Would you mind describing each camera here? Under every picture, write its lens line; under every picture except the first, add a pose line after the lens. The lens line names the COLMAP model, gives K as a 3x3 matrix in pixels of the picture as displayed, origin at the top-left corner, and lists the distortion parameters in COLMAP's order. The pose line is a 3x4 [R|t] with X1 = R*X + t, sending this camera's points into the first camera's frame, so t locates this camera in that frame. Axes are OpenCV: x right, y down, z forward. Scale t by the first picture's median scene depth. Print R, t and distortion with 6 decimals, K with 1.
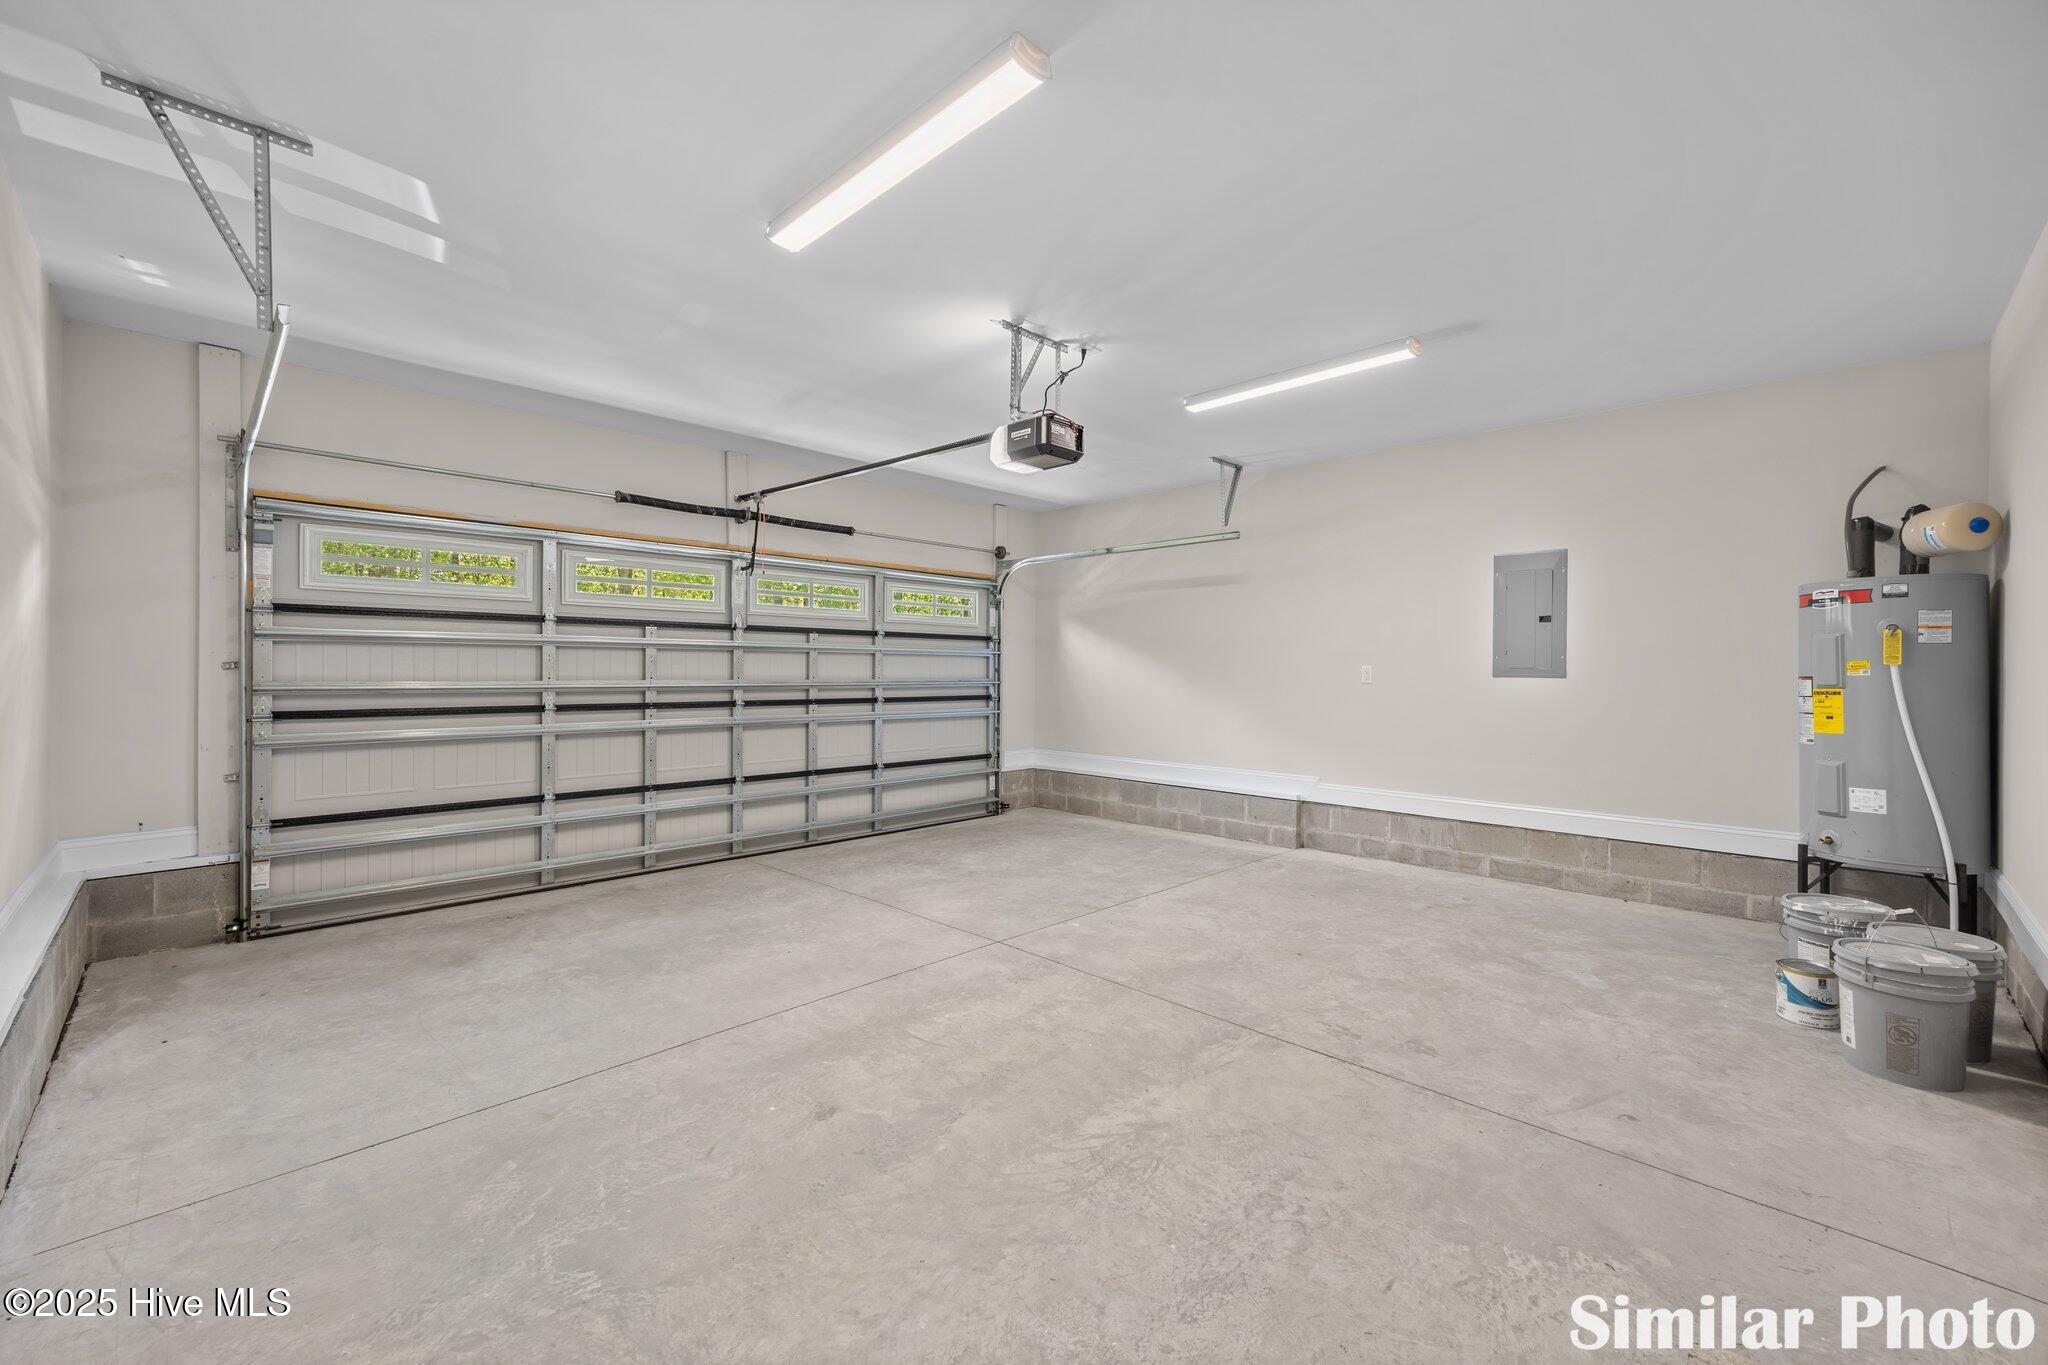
lens RADIAL K [[792.0, 0, 1028.1], [0, 792.0, 672.2], [0, 0, 1]] dist [-0.000094, -0.000161]
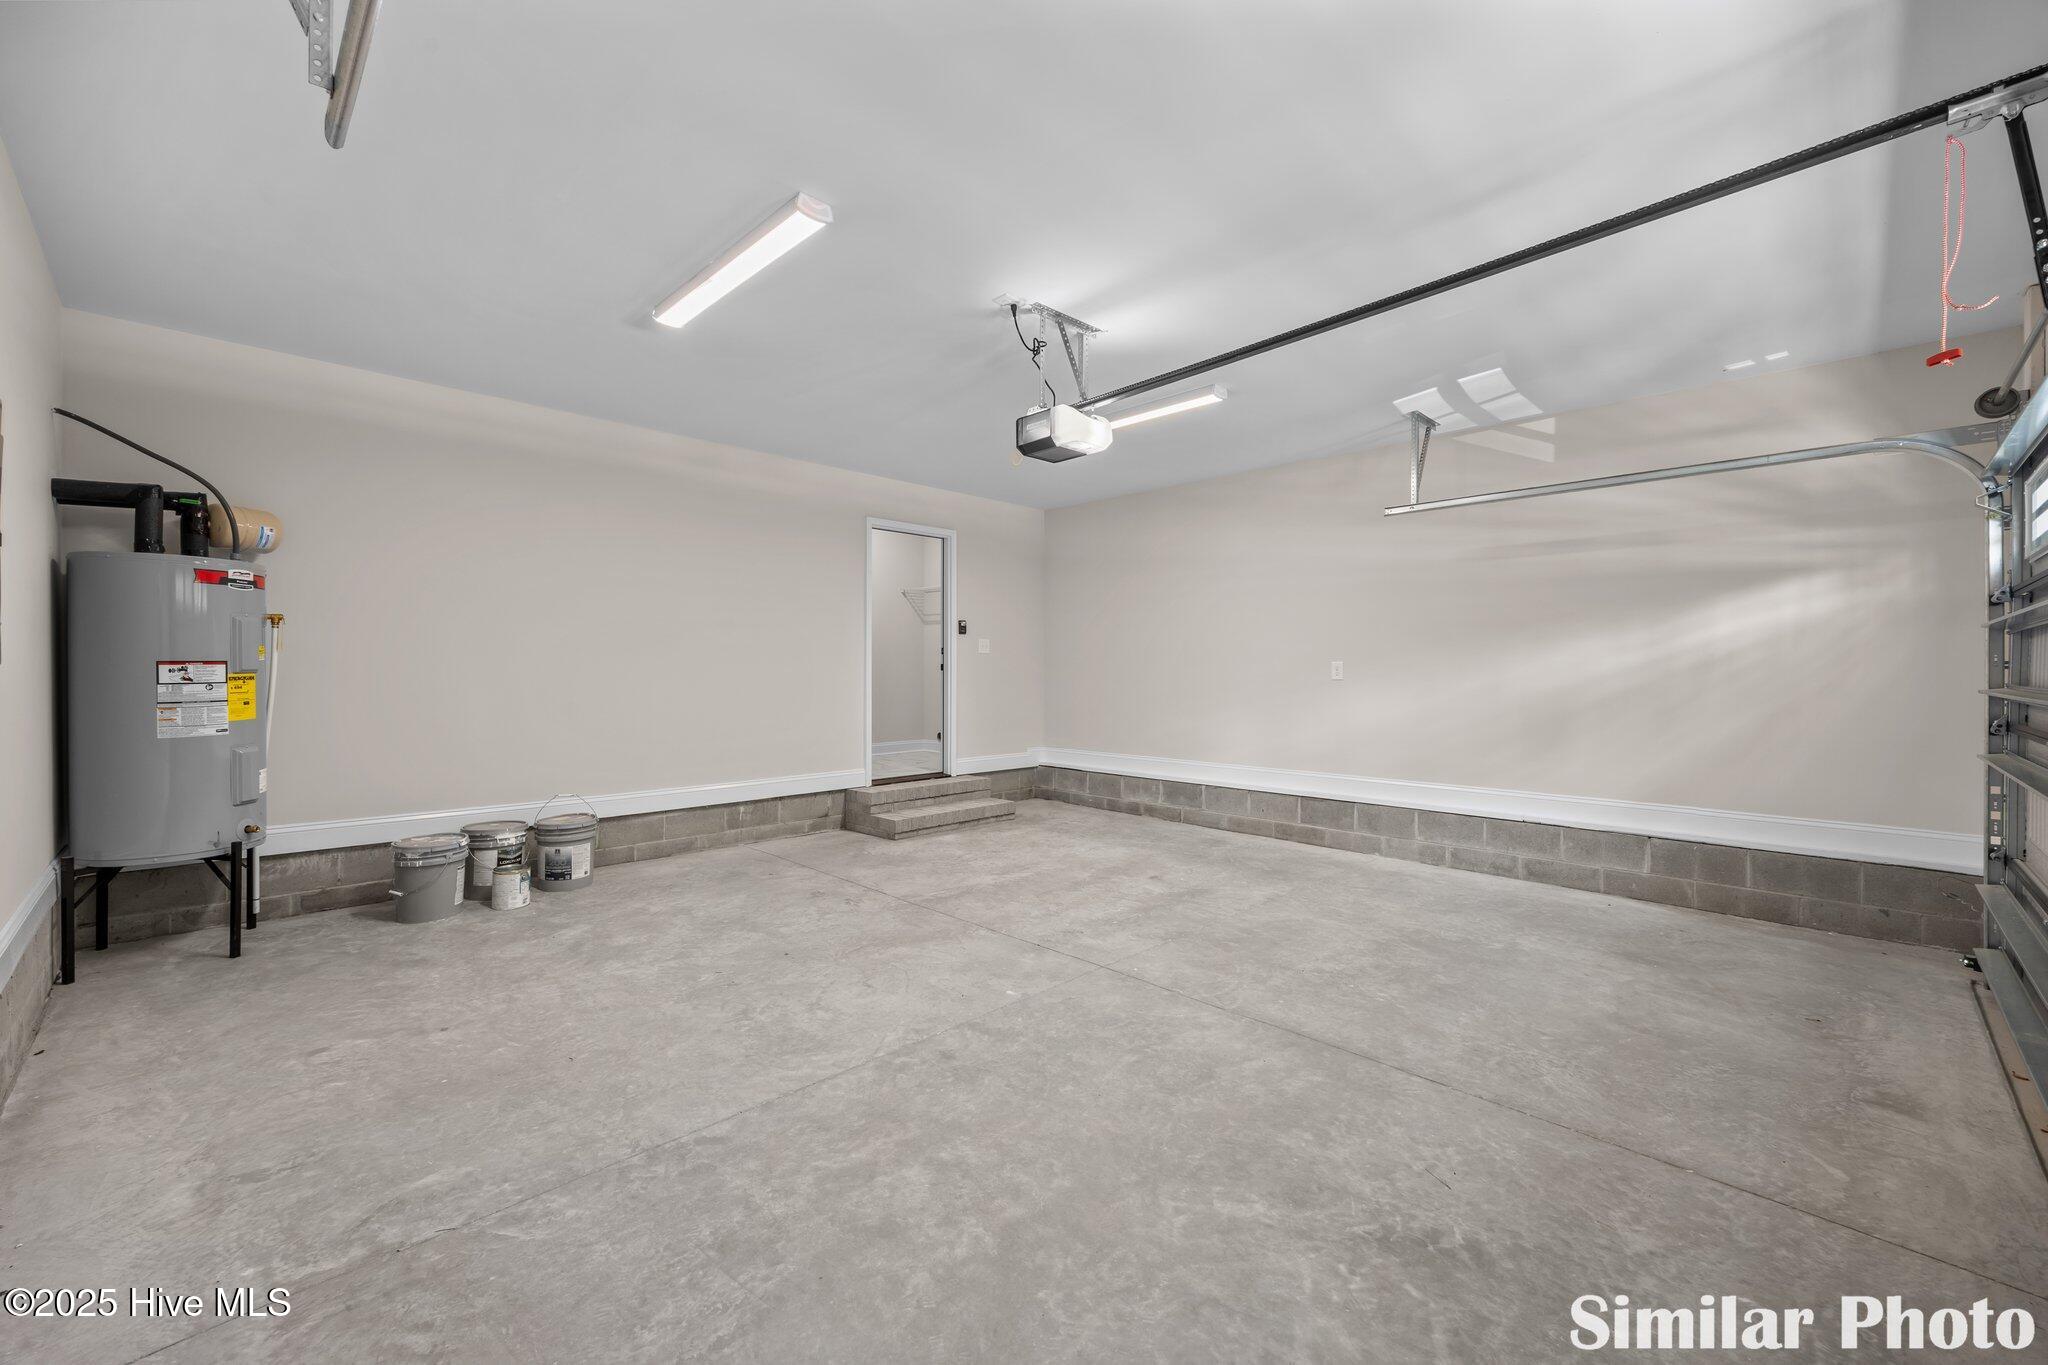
lens RADIAL K [[792.0, 0, 1028.1], [0, 792.0, 672.2], [0, 0, 1]] dist [-0.000094, -0.000161]
pose [[-0.999958, -0.009149, 0.000289, 0.051279], [-0.009147, 0.999944, 0.005401, 0.004793], [-0.000338, 0.005398, -0.999985, 1.960139]]
